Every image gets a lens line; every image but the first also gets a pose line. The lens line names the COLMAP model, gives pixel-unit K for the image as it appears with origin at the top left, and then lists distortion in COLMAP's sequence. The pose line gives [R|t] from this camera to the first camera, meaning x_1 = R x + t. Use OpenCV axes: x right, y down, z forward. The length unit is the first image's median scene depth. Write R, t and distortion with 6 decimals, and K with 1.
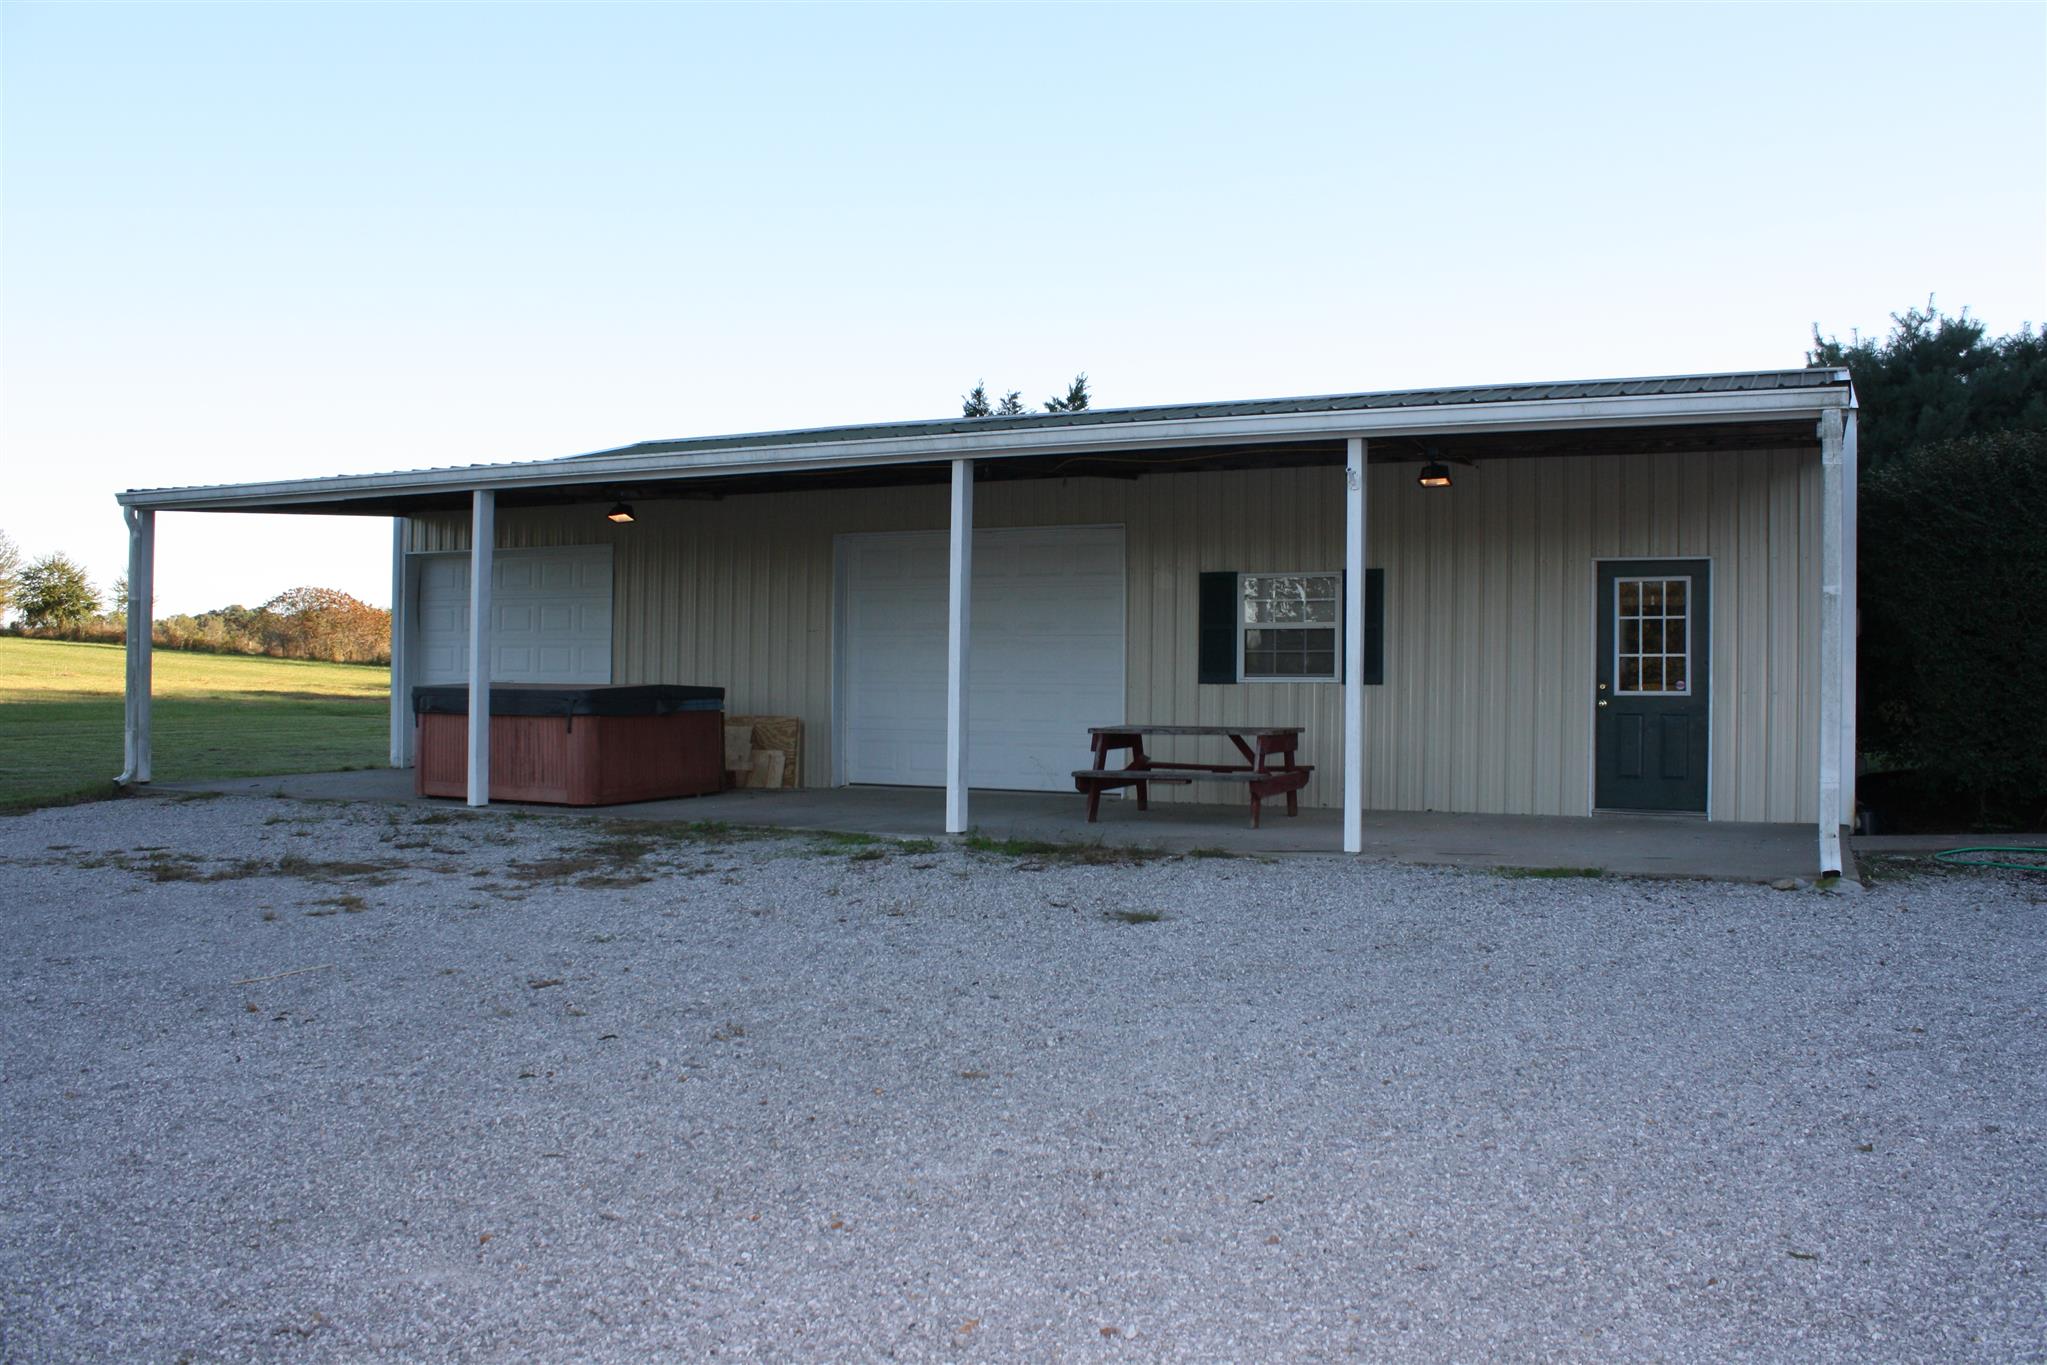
lens RADIAL K [[2132.5, 0, 1023.5], [0, 2132.5, 682.5], [0, 0, 1]] dist [-0.126024, 0.011448]
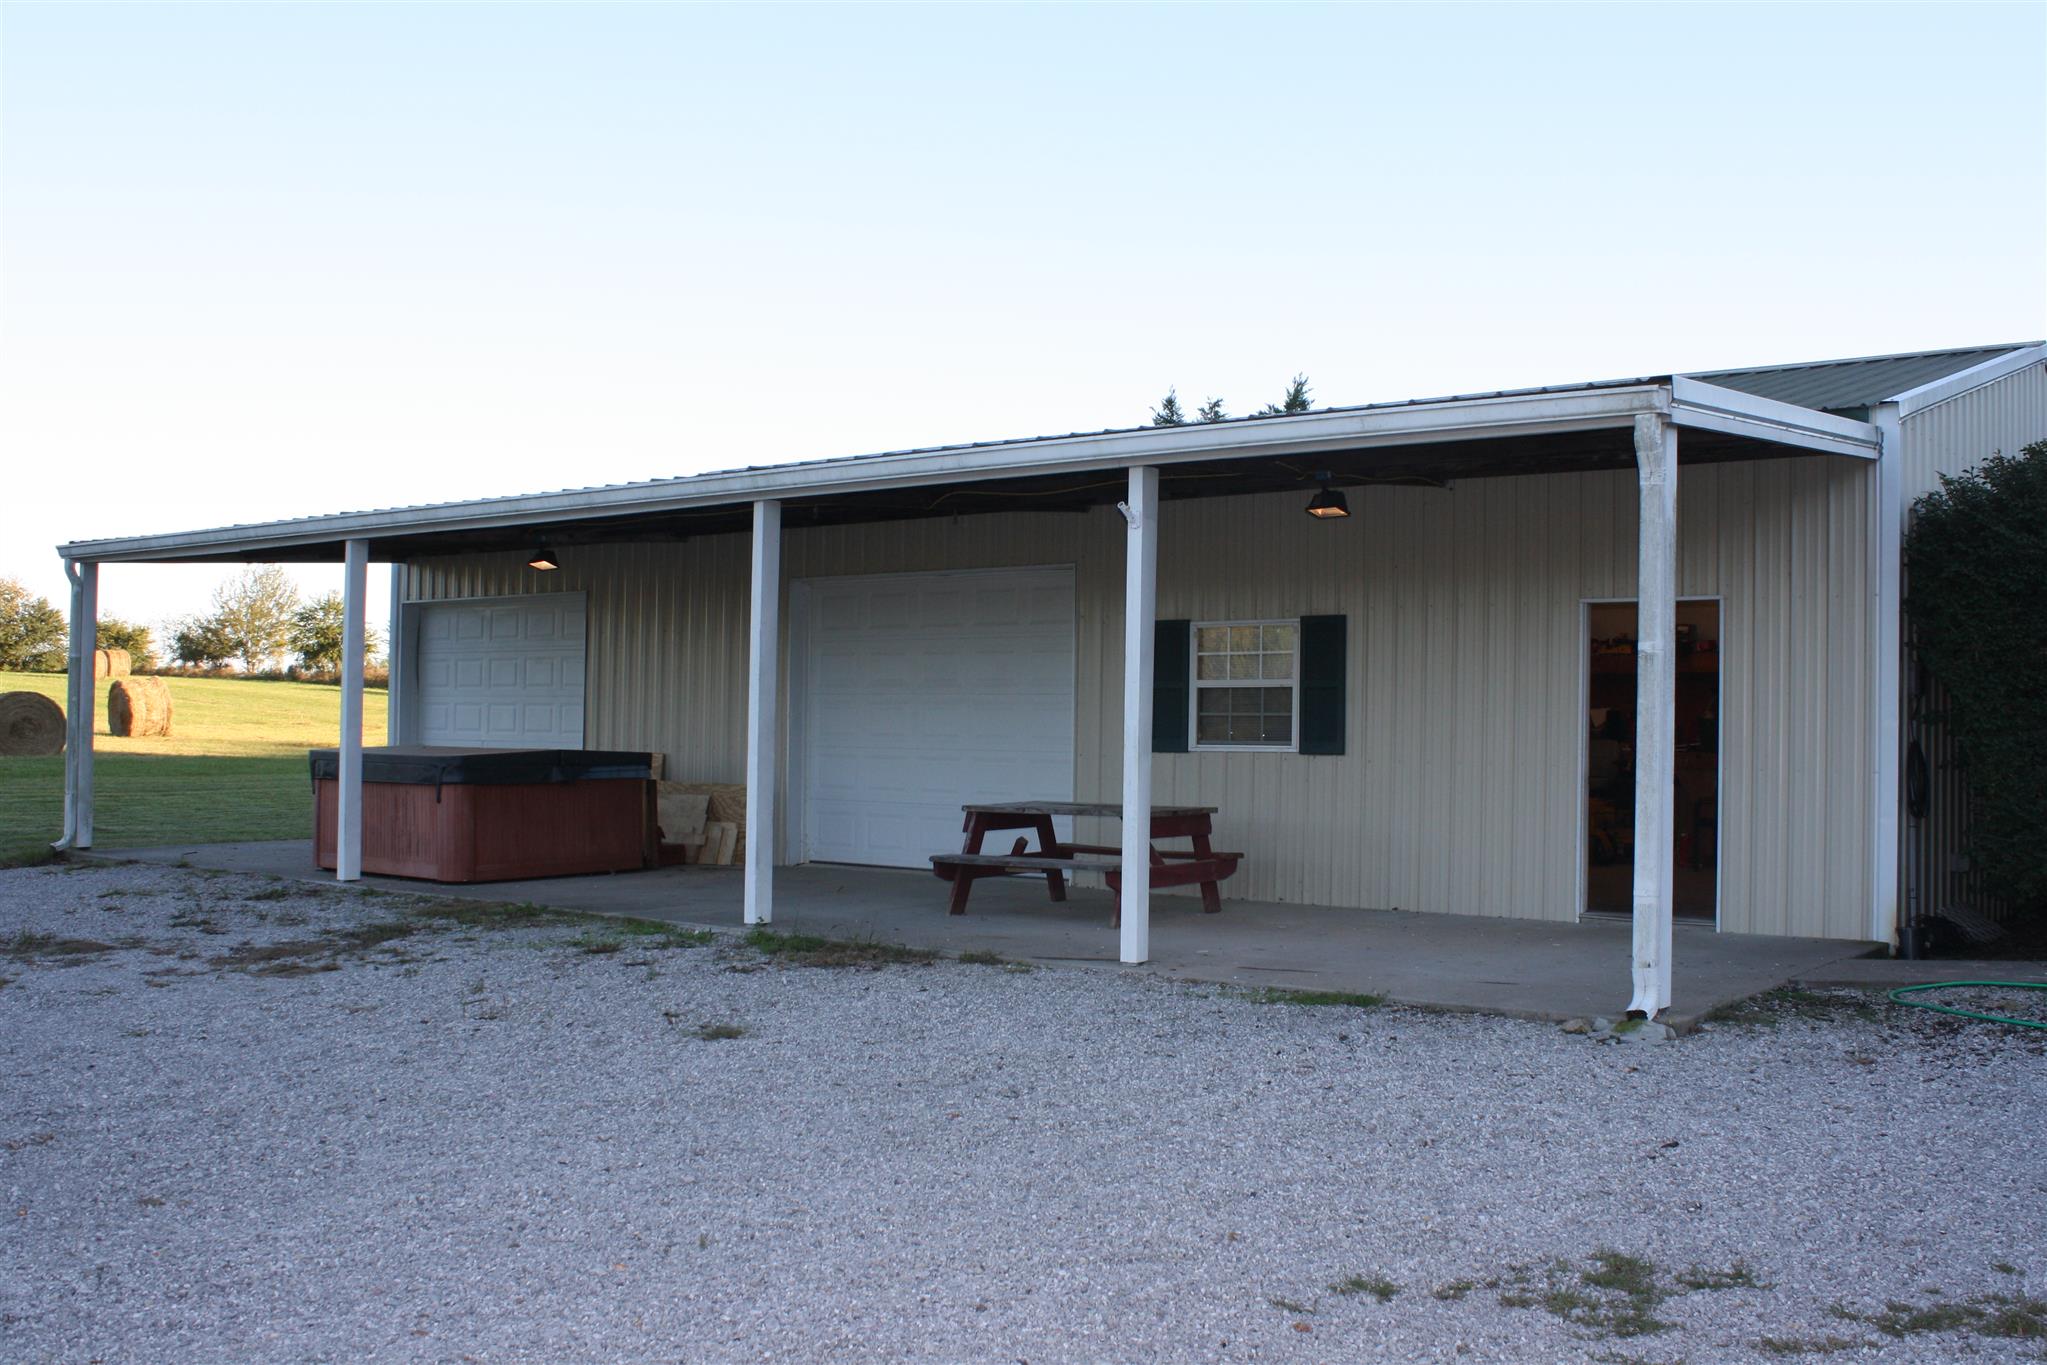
lens RADIAL K [[2481.0, 0, 1023.5], [0, 2481.0, 682.5], [0, 0, 1]] dist [-0.072263, 0.000919]
pose [[0.962084, -0.001738, -0.272749, 0.304547], [-0.002565, 0.999878, -0.015419, -0.011776], [0.272742, 0.015534, 0.961962, 0.037318]]
